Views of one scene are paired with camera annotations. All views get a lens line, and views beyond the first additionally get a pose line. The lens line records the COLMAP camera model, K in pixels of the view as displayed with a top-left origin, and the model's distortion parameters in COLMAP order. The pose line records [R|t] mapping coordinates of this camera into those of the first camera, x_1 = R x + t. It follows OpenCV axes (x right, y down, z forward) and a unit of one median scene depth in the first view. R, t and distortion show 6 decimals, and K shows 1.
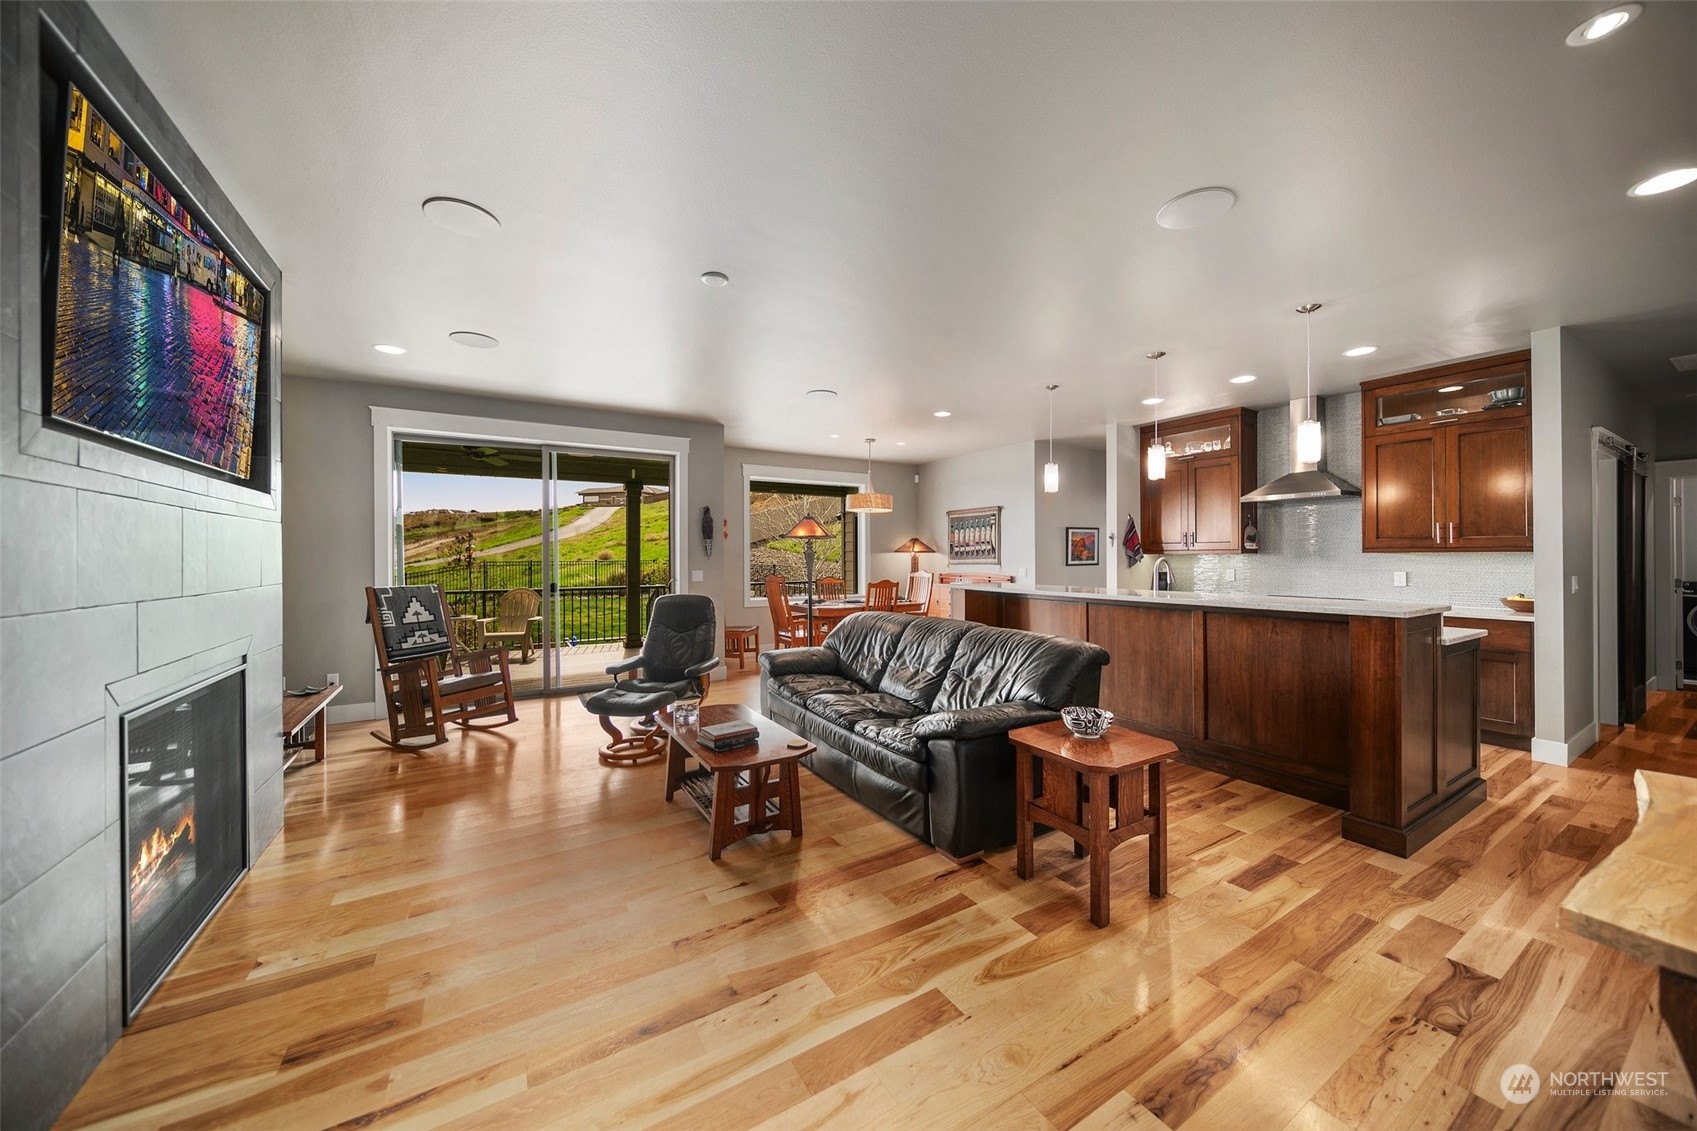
lens RADIAL K [[594.3, 0, 852.2], [0, 594.3, 558.0], [0, 0, 1]] dist [-0.000132, 0.000091]
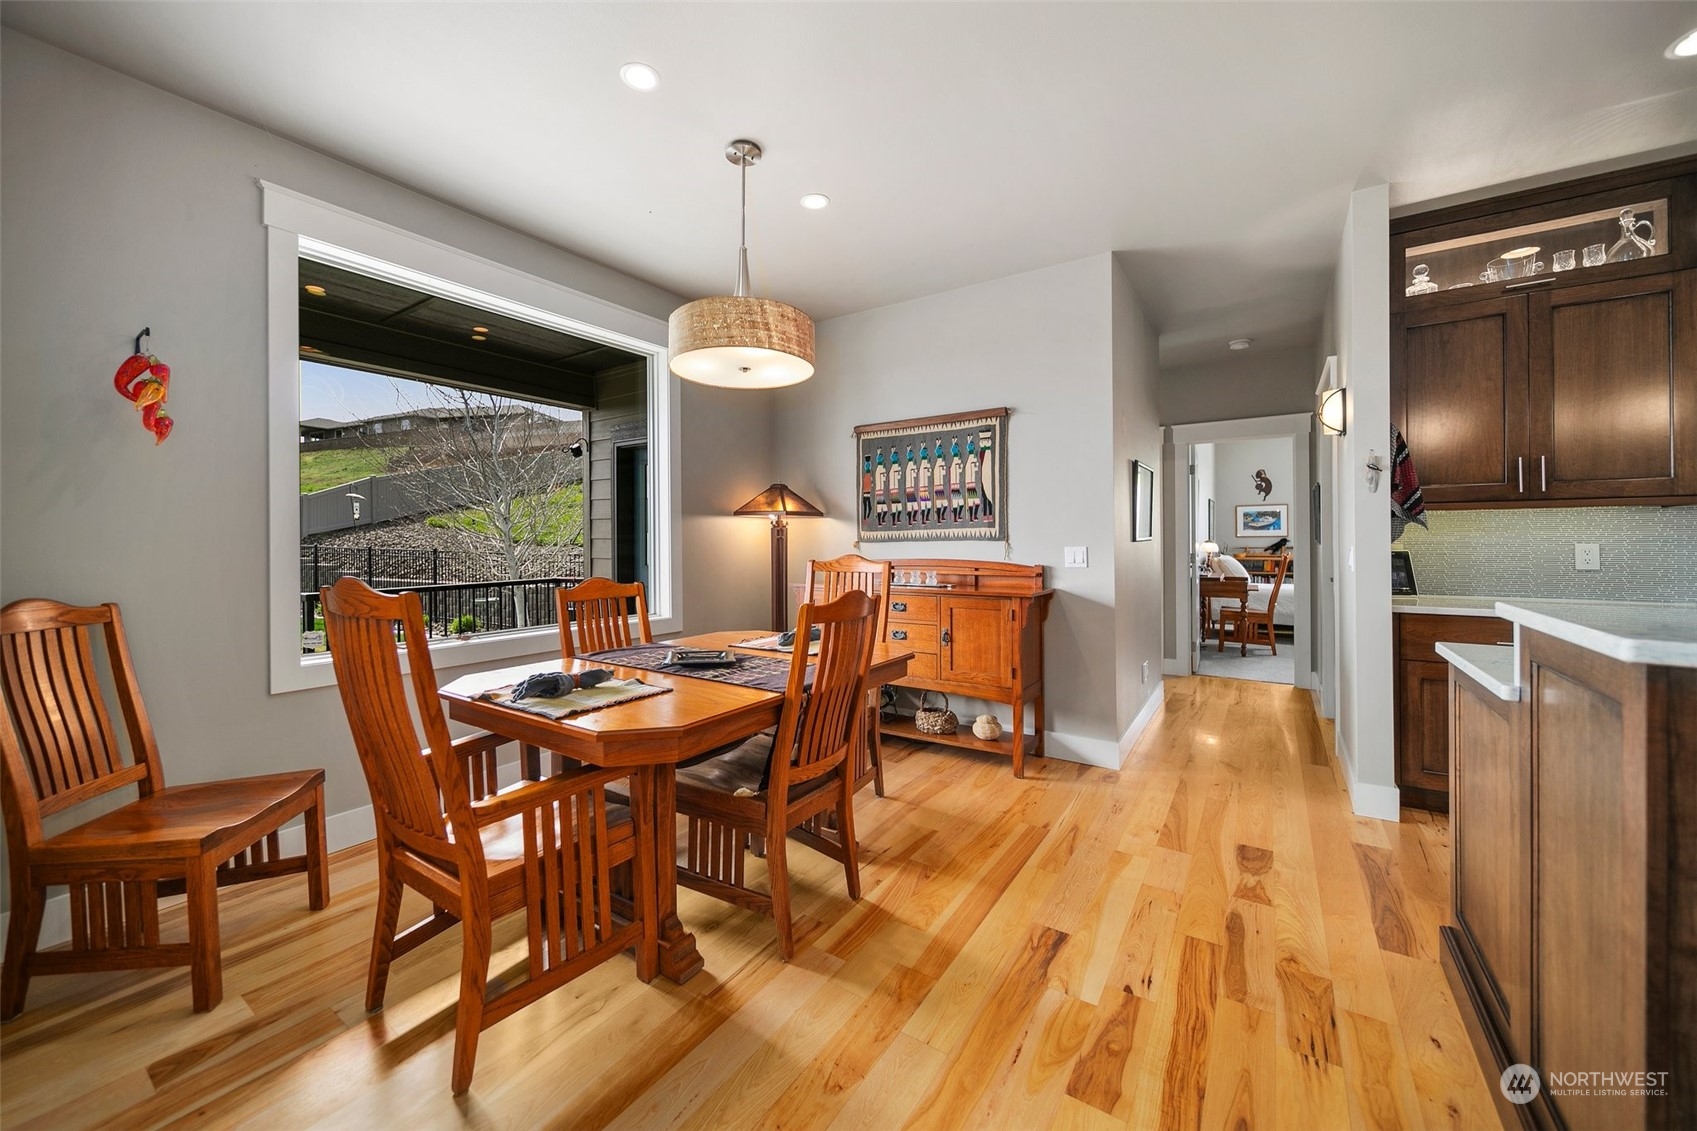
lens RADIAL K [[625.4, 0, 833.3], [0, 625.4, 543.3], [0, 0, 1]] dist [0.000735, 0.000038]
pose [[0.905551, -0.003494, 0.424223, -0.064026], [0.003753, 0.999993, 0.000226, 0.012779], [-0.424220, 0.001387, 0.905558, 0.612582]]
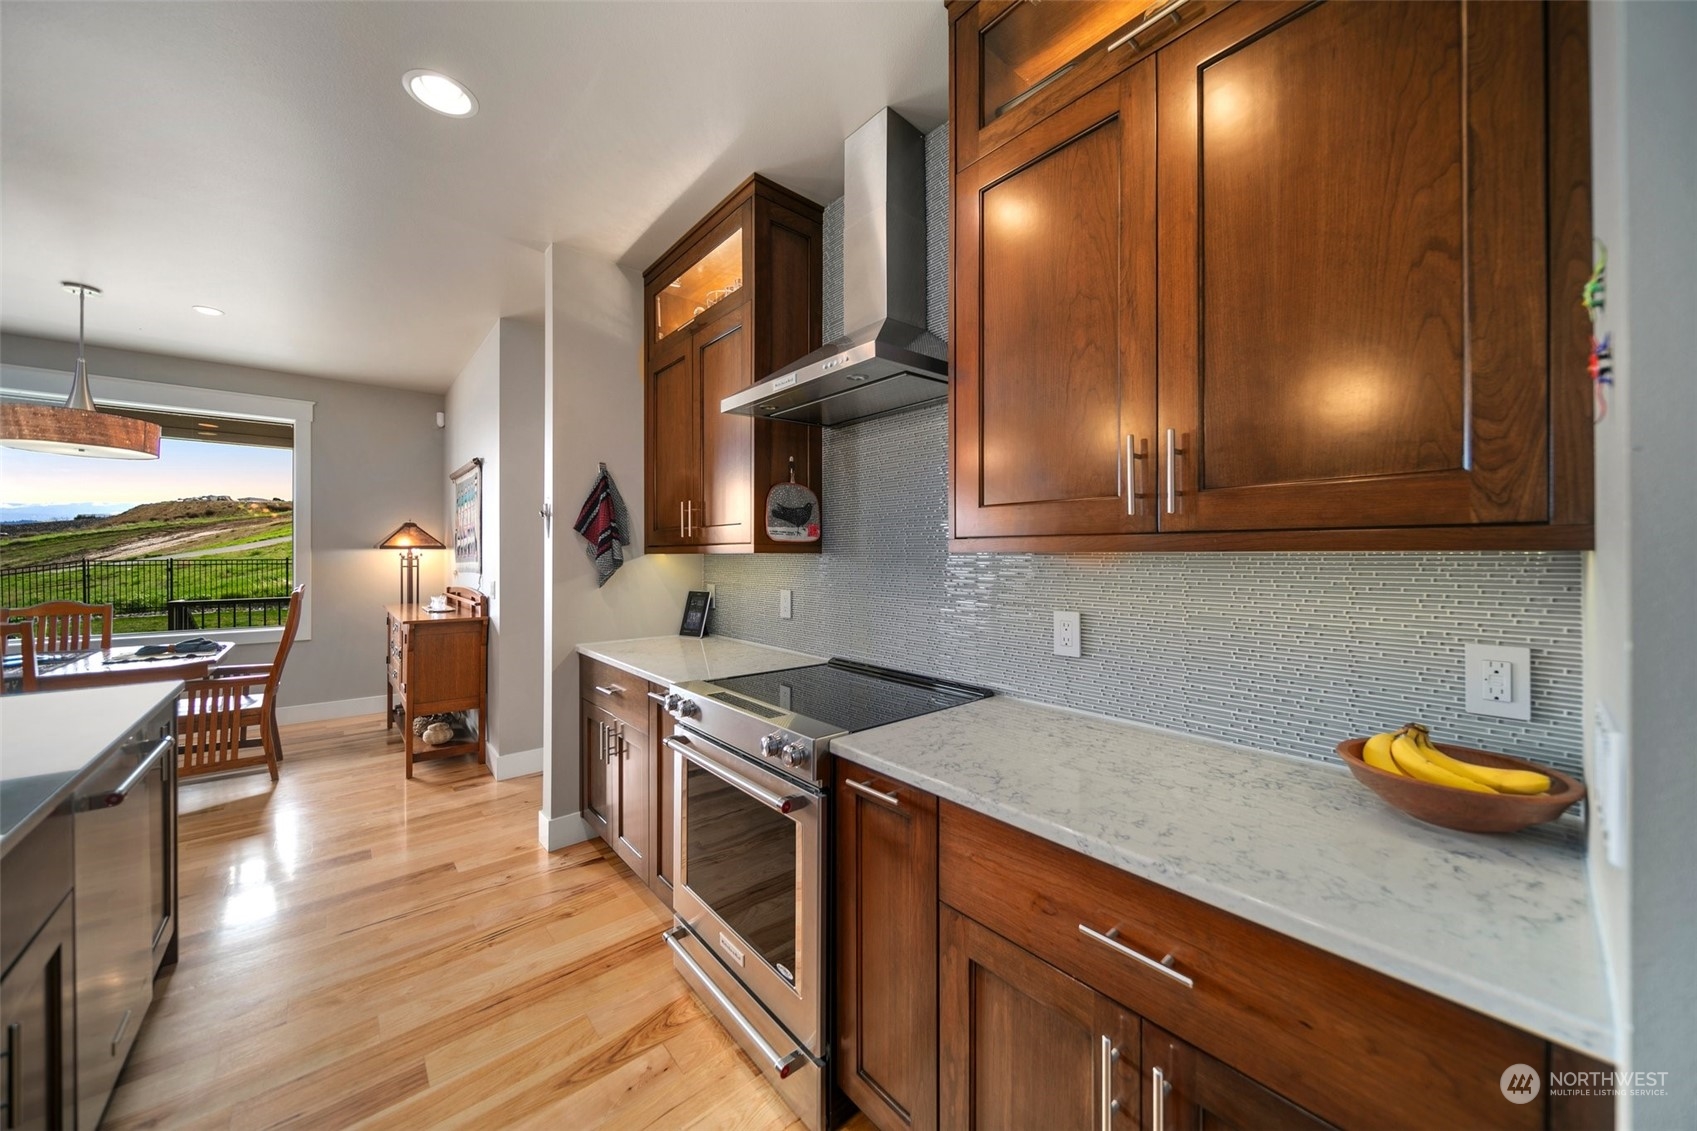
lens RADIAL K [[594.3, 0, 852.2], [0, 594.3, 558.0], [0, 0, 1]] dist [-0.000132, 0.000091]
pose [[0.985184, 0.005934, 0.171396, 0.461386], [-0.005891, 0.999982, -0.000760, -0.002738], [-0.171397, -0.000261, 0.985202, 0.430648]]
